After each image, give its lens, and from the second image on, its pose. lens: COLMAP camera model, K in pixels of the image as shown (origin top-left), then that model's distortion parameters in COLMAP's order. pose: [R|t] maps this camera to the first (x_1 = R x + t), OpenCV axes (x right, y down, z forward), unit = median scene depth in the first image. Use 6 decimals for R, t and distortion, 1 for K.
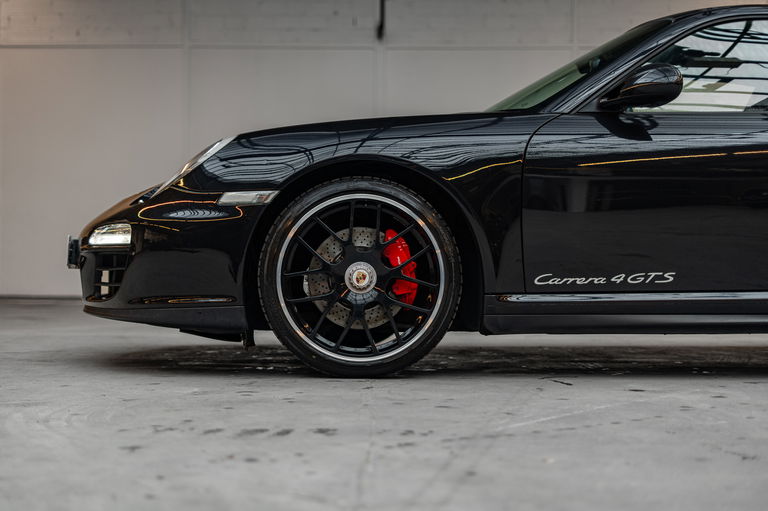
lens RADIAL K [[1105.5, 0, 384.0], [0, 1105.5, 255.5], [0, 0, 1]] dist [-0.003052, 0.010715]
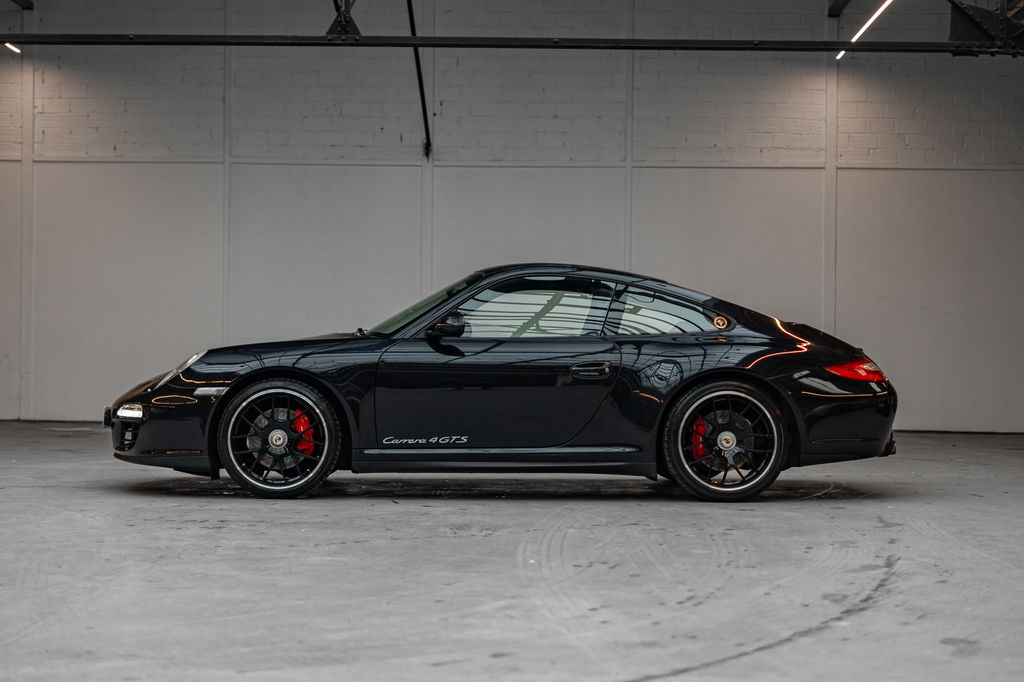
lens RADIAL K [[1474.0, 0, 512.0], [0, 1474.0, 341.0], [0, 0, 1]] dist [-0.003052, 0.010715]
pose [[0.999962, 0.003902, -0.007828, 0.343233], [-0.003952, 0.999972, -0.006390, -0.113411], [0.007802, 0.006421, 0.999949, -1.208885]]
